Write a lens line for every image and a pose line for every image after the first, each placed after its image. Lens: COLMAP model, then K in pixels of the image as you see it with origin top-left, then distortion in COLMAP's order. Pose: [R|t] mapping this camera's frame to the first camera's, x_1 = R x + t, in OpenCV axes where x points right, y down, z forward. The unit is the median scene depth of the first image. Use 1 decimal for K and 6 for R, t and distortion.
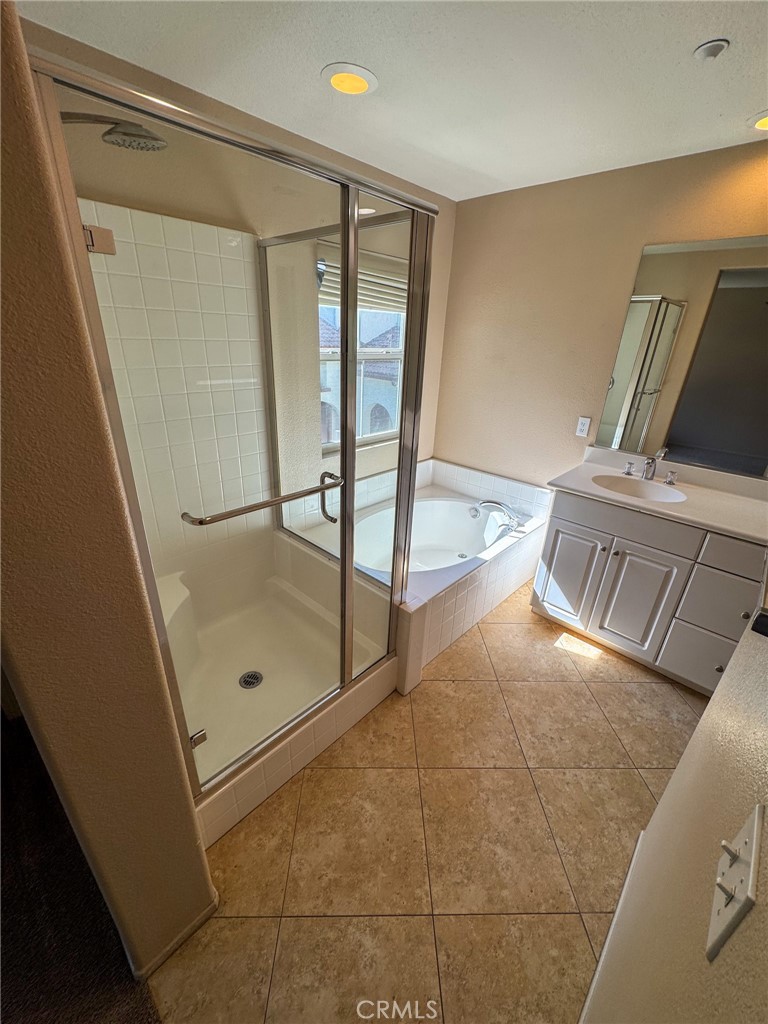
lens RADIAL K [[408.7, 0, 385.2], [0, 408.7, 511.1], [0, 0, 1]] dist [-0.001844, -0.000173]
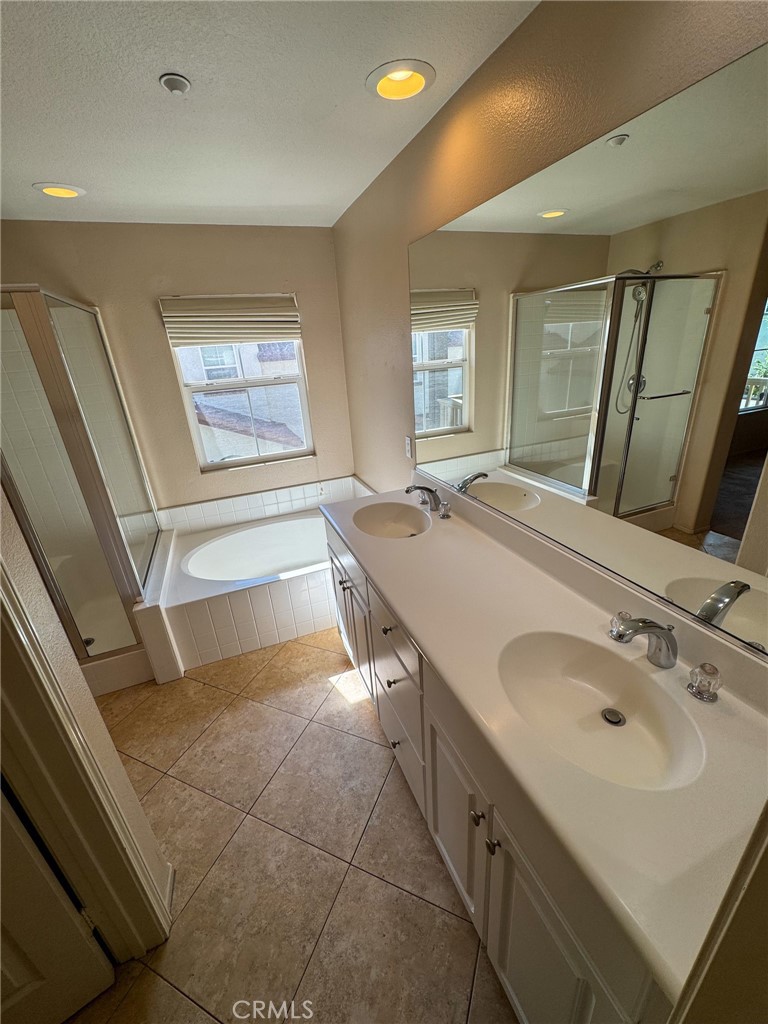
lens RADIAL K [[408.7, 0, 385.2], [0, 408.7, 511.1], [0, 0, 1]] dist [-0.001844, -0.000173]
pose [[0.905674, 0.068431, -0.418416, 0.718676], [-0.073710, 0.997273, 0.003553, -0.058810], [0.417518, 0.027624, 0.908249, 0.140841]]
